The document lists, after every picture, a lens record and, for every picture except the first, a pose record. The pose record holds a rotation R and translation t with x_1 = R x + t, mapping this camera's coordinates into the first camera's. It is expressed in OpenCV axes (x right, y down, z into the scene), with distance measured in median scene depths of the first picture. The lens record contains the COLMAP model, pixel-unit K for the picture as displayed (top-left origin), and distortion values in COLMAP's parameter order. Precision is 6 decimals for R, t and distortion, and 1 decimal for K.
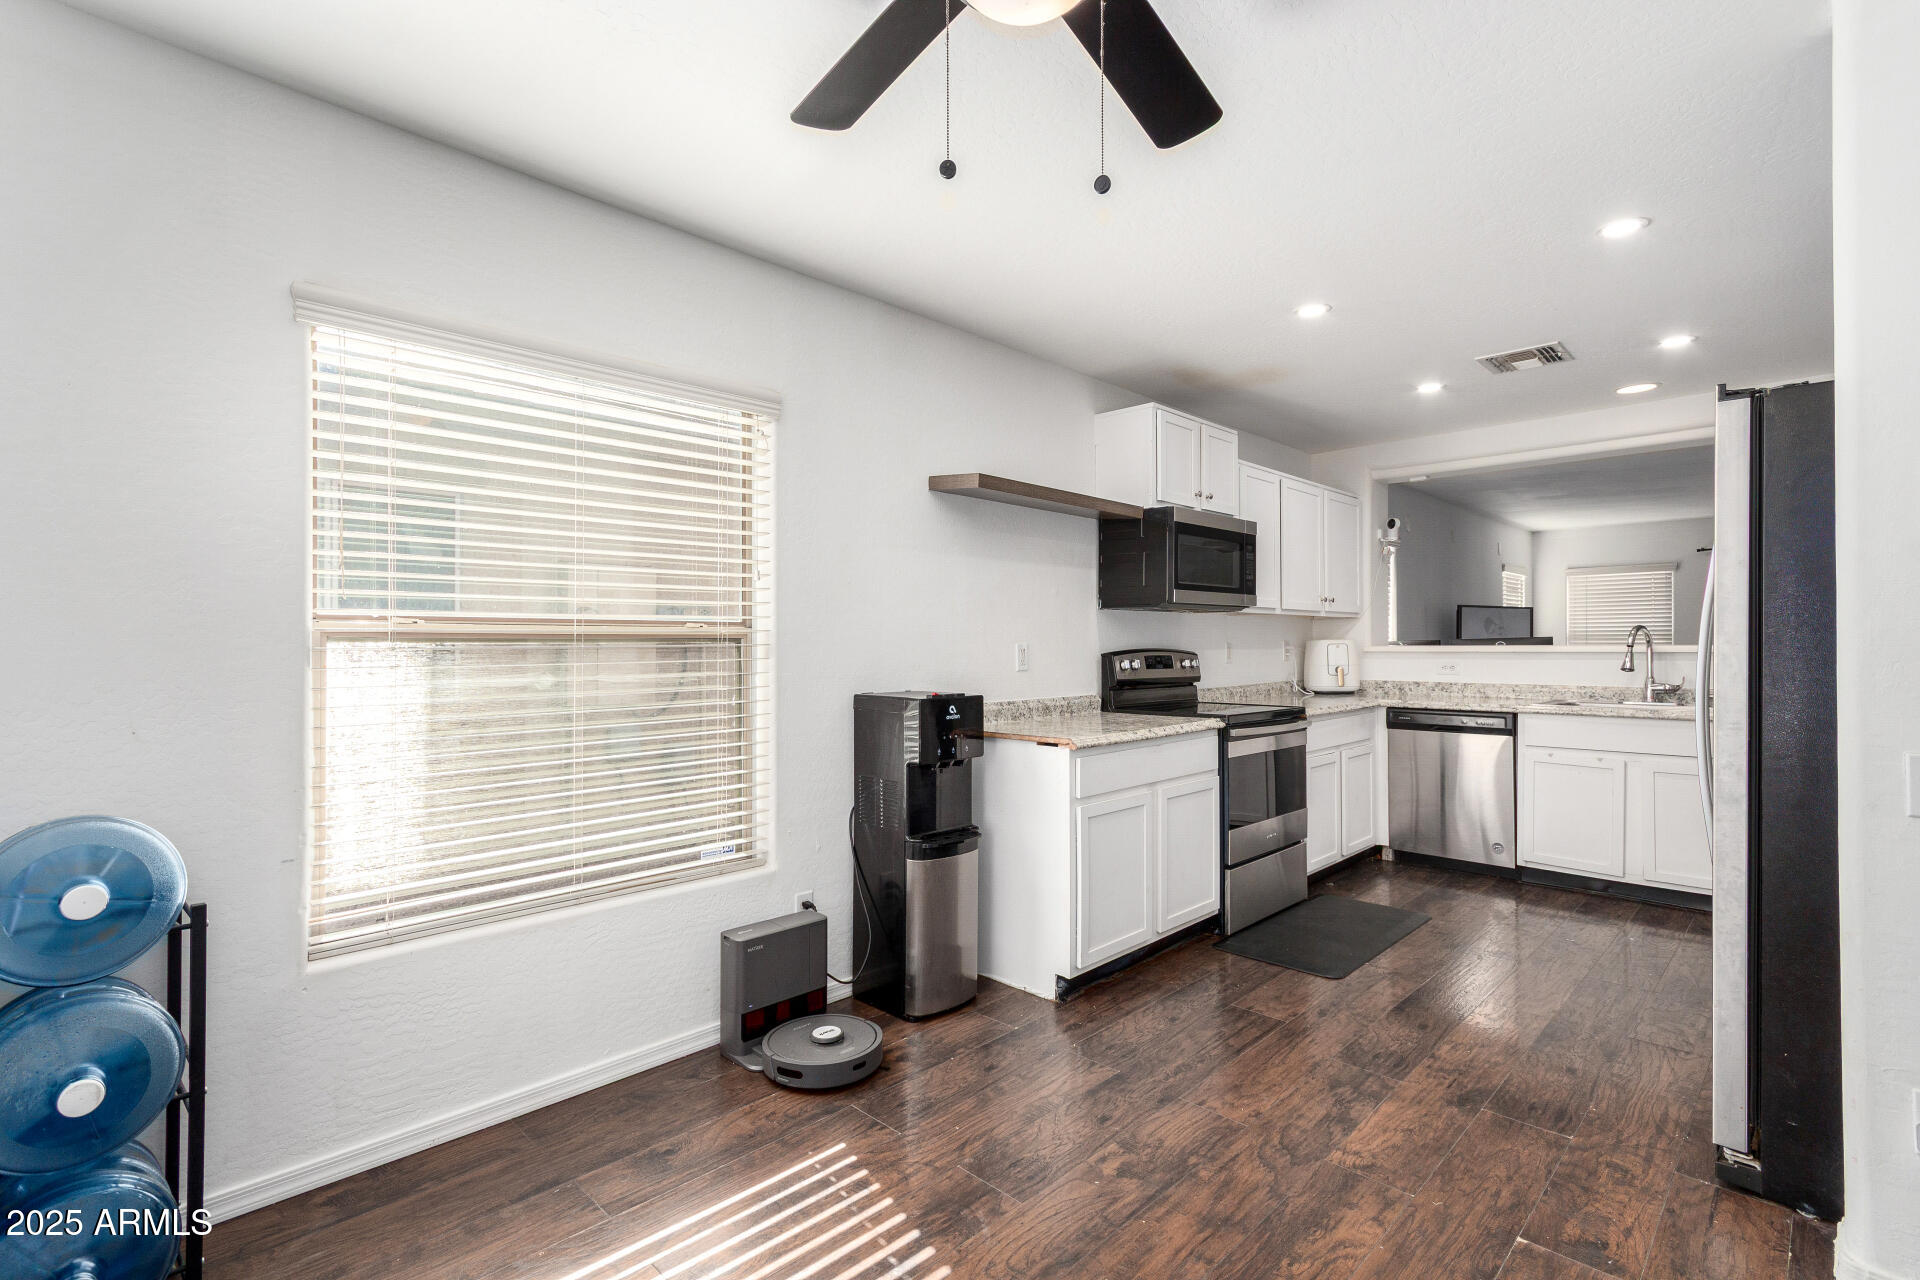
lens RADIAL K [[889.4, 0, 960.0], [0, 889.4, 631.3], [0, 0, 1]] dist [0.001191, 0.000343]
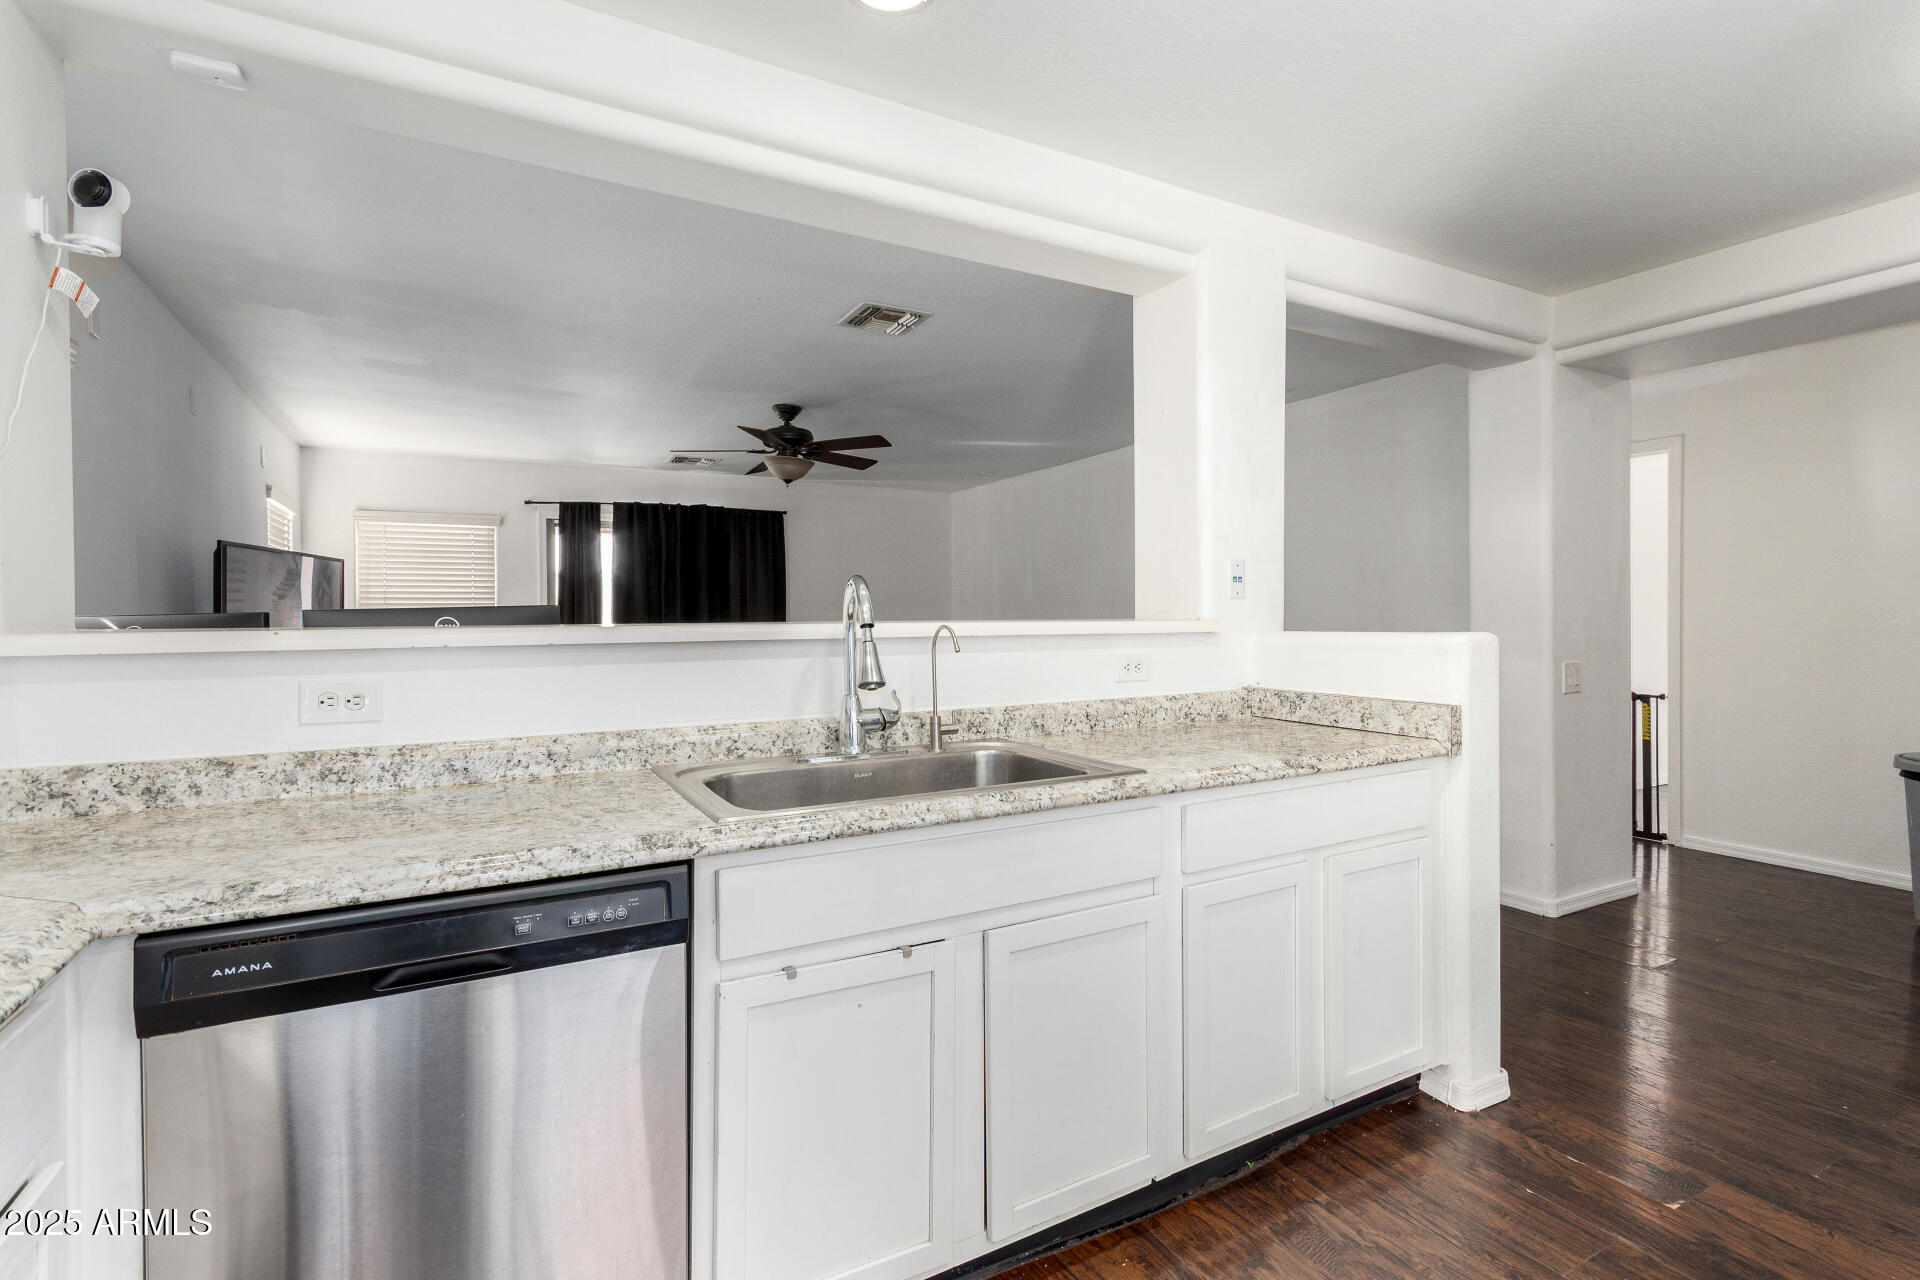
lens RADIAL K [[889.4, 0, 960.0], [0, 889.4, 631.3], [0, 0, 1]] dist [0.001191, 0.000343]
pose [[0.279399, -0.011952, 0.960101, 0.298924], [-0.011726, 0.999805, 0.015859, 0.008840], [-0.960103, -0.015689, 0.279205, 0.675905]]
